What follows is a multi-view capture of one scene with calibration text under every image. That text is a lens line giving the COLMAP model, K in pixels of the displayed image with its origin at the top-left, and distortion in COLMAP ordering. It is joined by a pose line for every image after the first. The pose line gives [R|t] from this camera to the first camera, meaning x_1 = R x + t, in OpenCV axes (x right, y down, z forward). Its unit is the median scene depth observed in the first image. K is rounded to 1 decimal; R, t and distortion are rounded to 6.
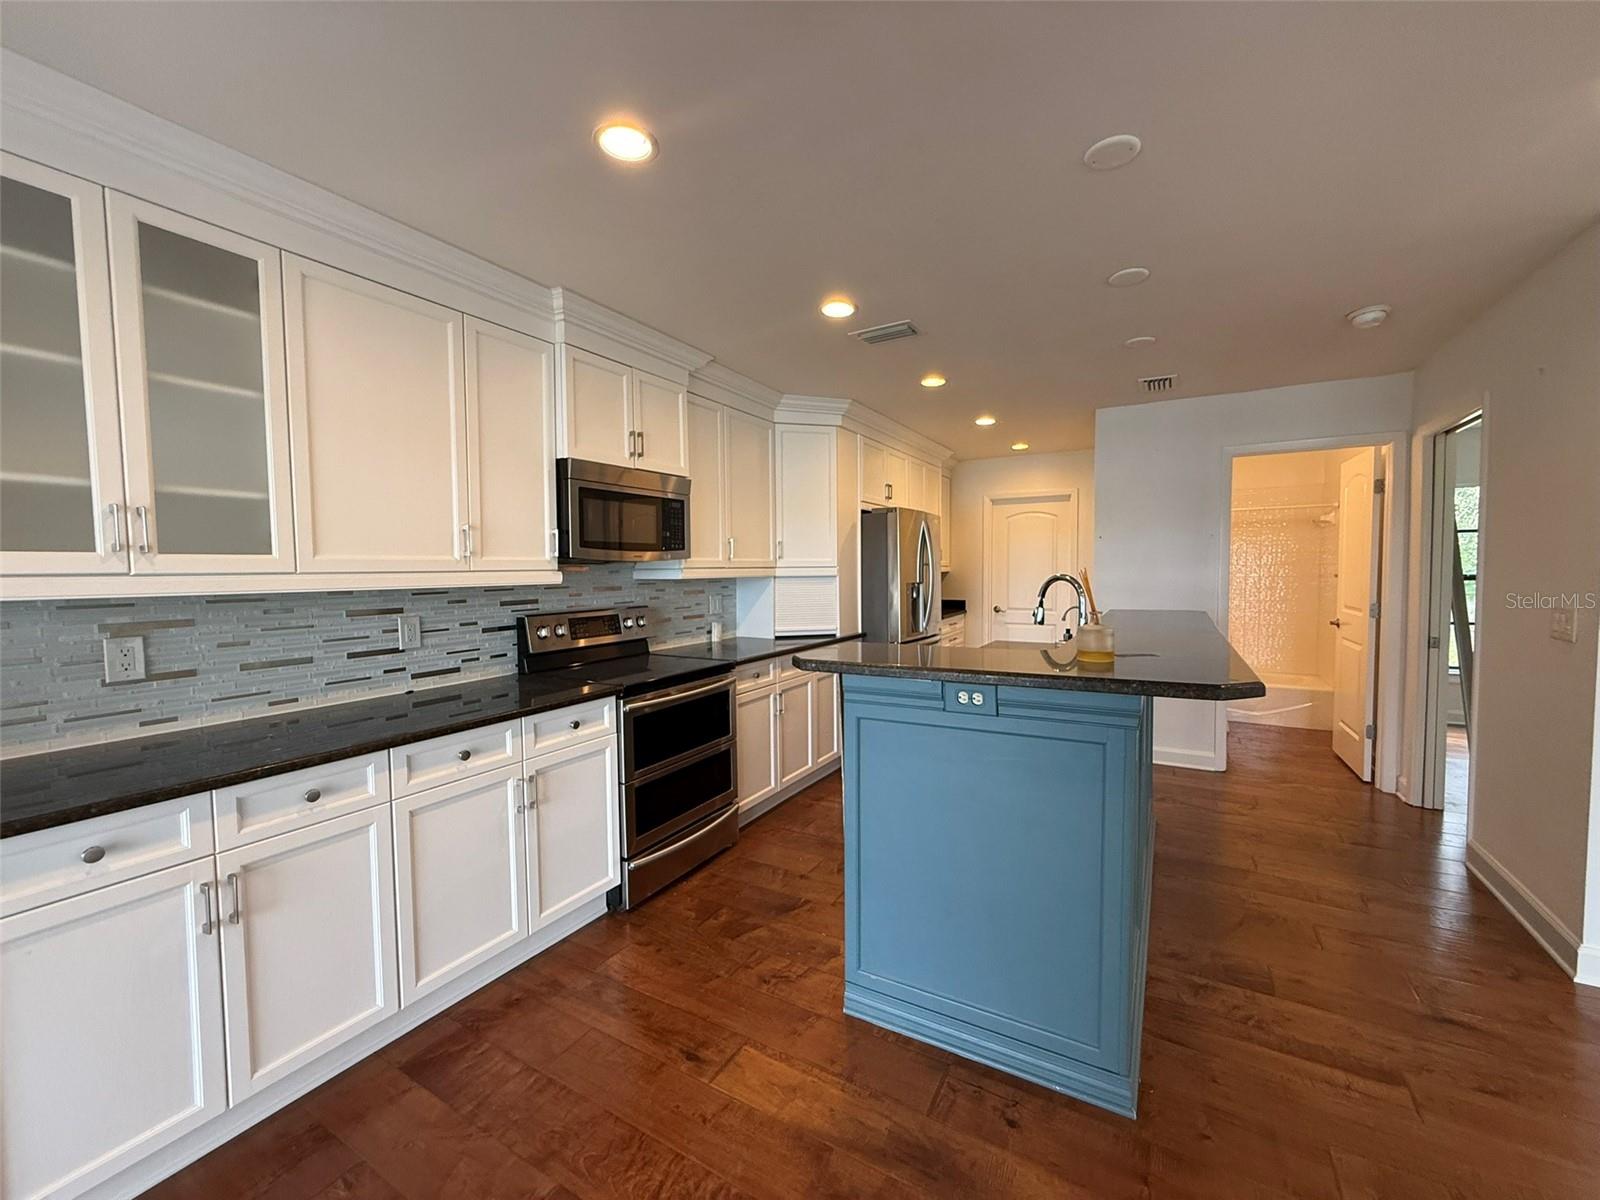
lens RADIAL K [[637.7, 0, 790.0], [0, 637.7, 603.7], [0, 0, 1]] dist [0.002390, -0.001126]
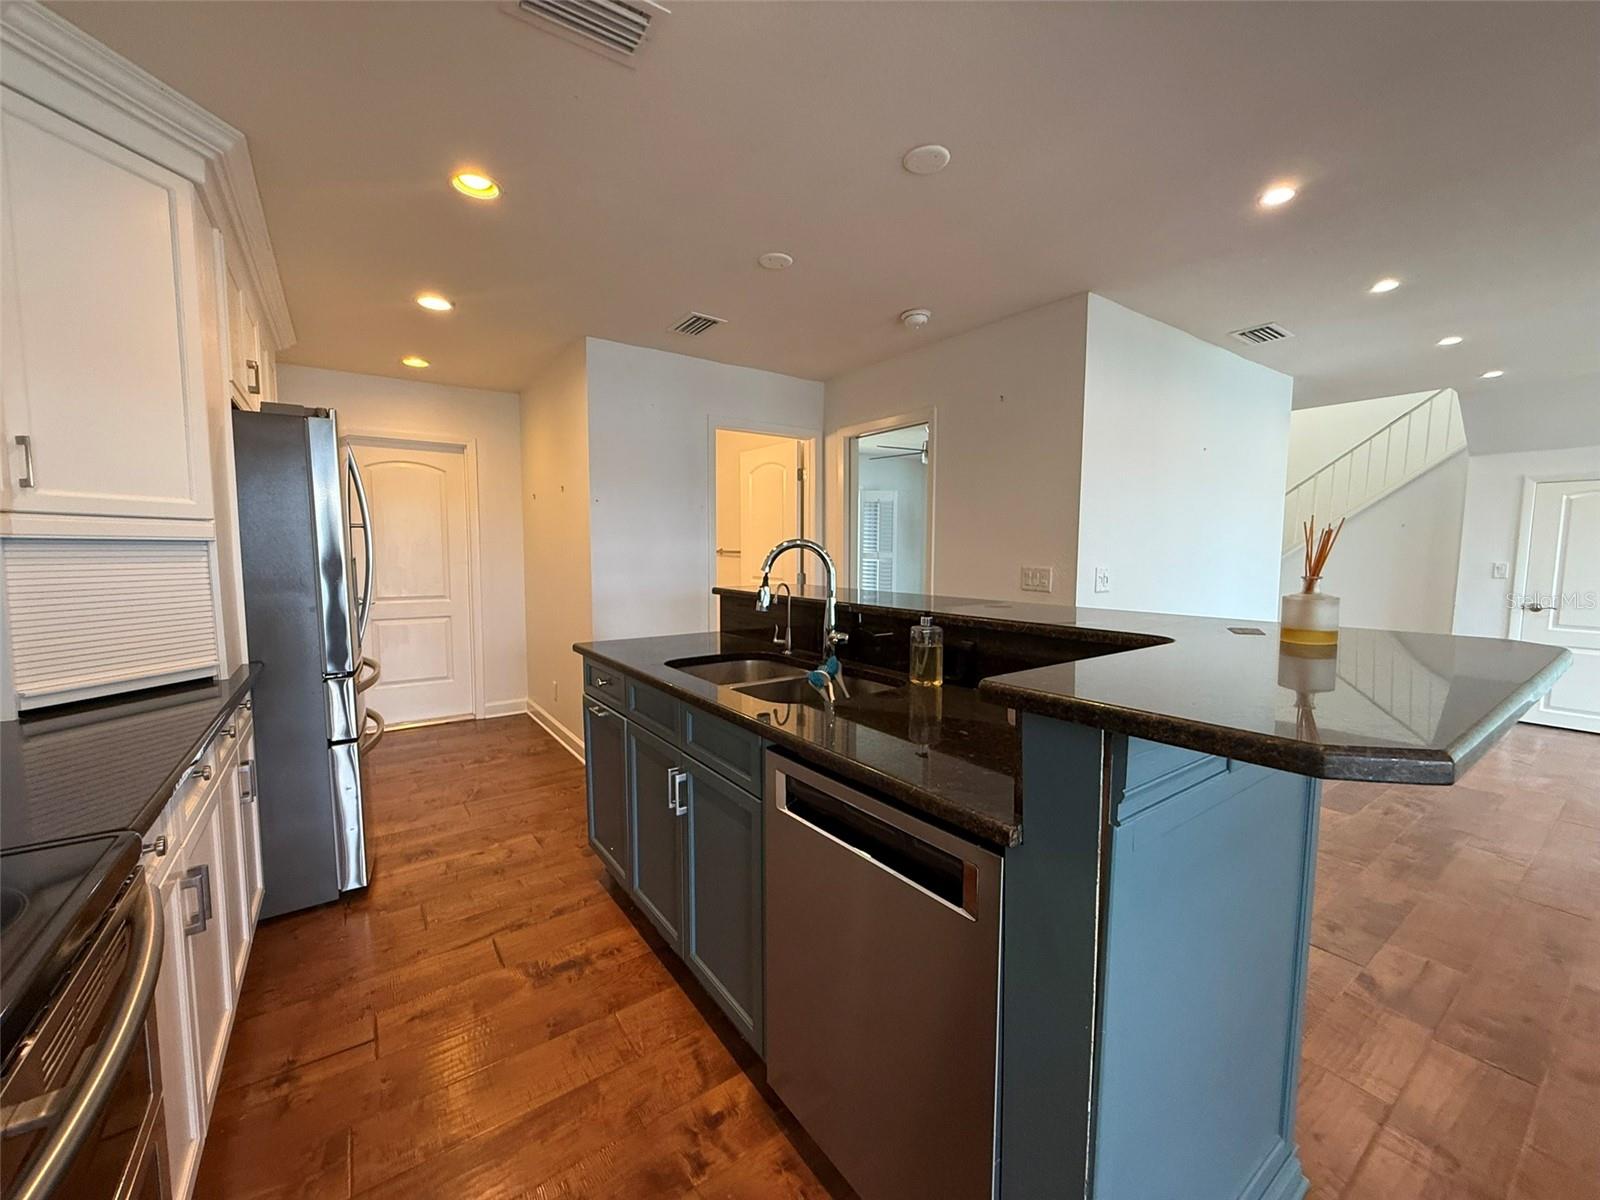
lens RADIAL K [[637.7, 0, 798.3], [0, 637.7, 602.9], [0, 0, 1]] dist [0.002390, -0.001126]
pose [[0.413459, -0.068633, 0.907932, -0.149527], [0.039503, 0.997568, 0.057419, -0.010952], [-0.909665, 0.012126, 0.415165, 0.436085]]
